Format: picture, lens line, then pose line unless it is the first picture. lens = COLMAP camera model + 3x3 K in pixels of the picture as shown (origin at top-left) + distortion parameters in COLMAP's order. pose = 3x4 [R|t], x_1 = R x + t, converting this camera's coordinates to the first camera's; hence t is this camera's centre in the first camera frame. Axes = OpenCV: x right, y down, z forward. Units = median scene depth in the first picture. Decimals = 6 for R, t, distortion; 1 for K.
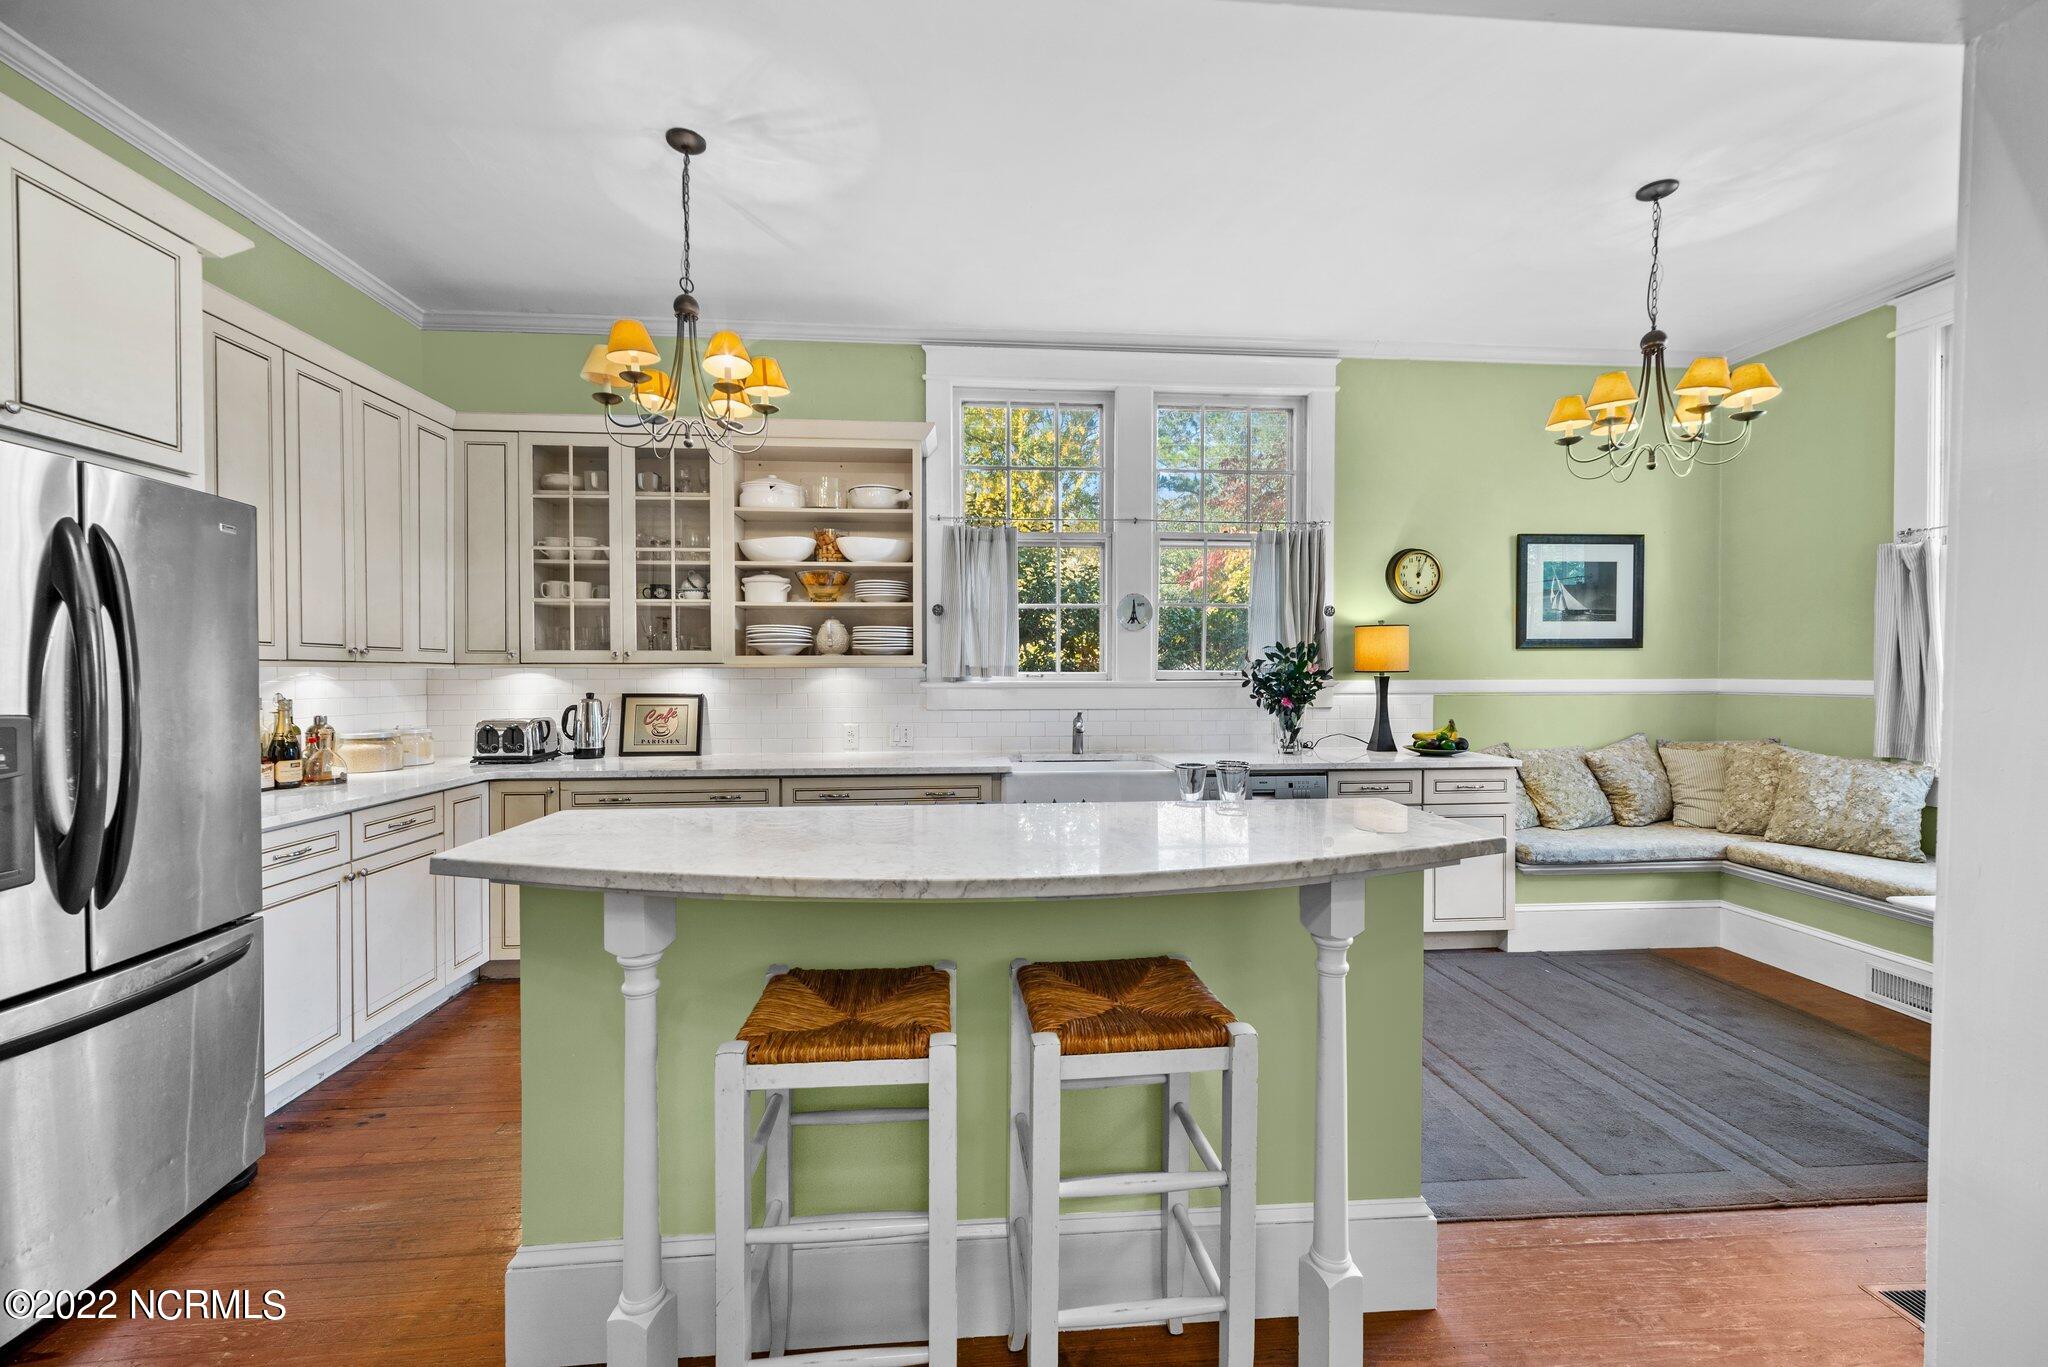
lens RADIAL K [[802.9, 0, 1024.0], [0, 802.9, 683.5], [0, 0, 1]] dist [0.000295, 0.000040]
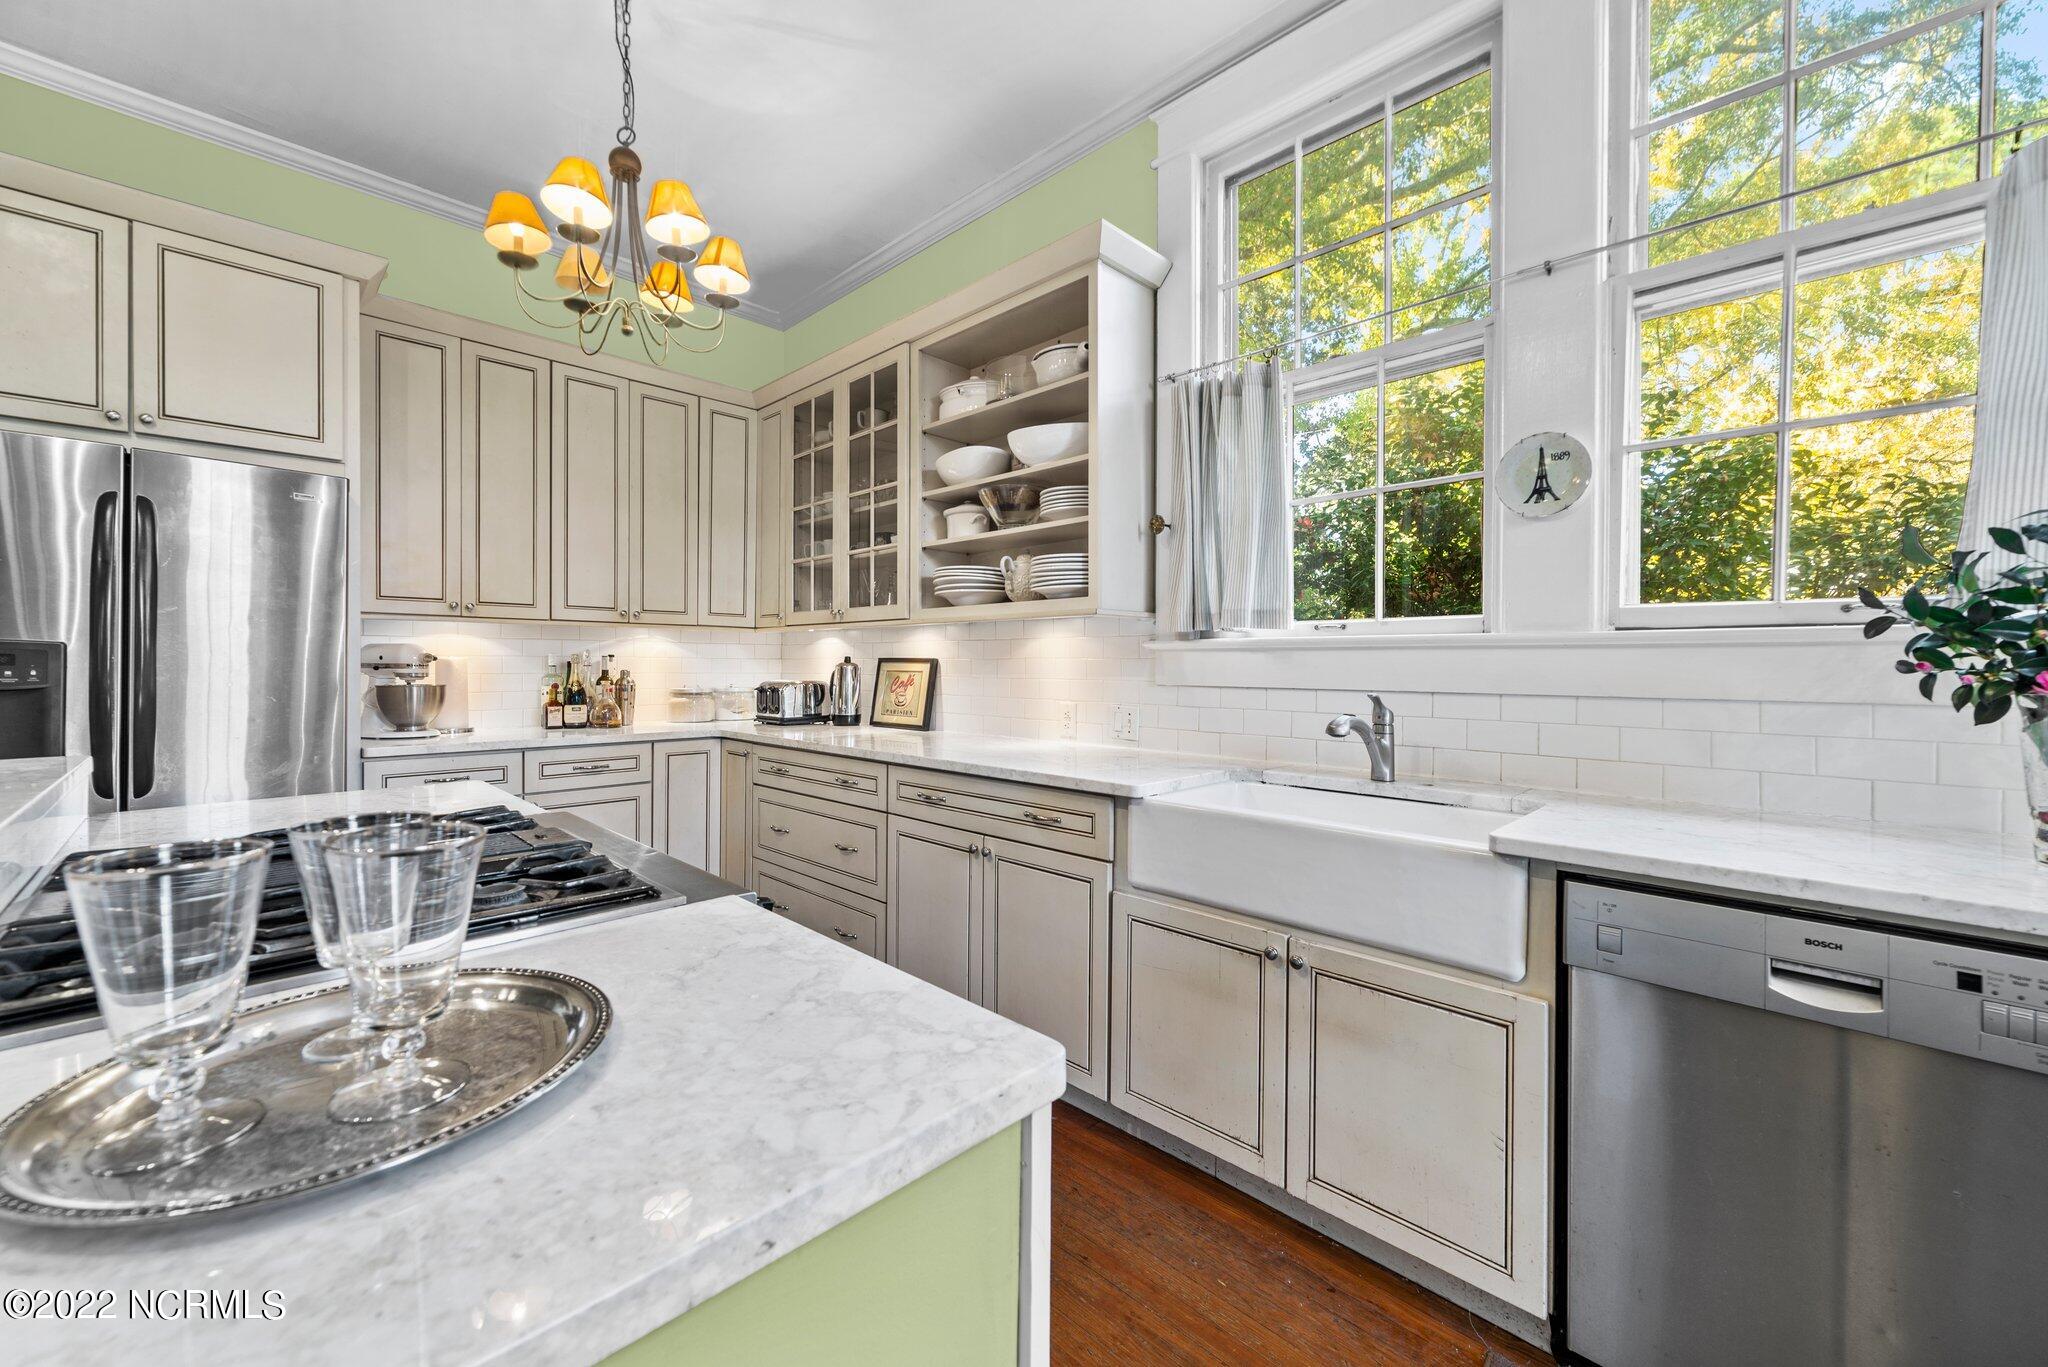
lens RADIAL K [[792.2, 0, 1018.2], [0, 792.2, 668.1], [0, 0, 1]] dist [-0.000640, -0.000090]
pose [[0.649076, 0.008705, -0.760674, 0.307605], [-0.015583, 0.999877, -0.001854, 0.023973], [0.760564, 0.013057, 0.649132, 0.545038]]
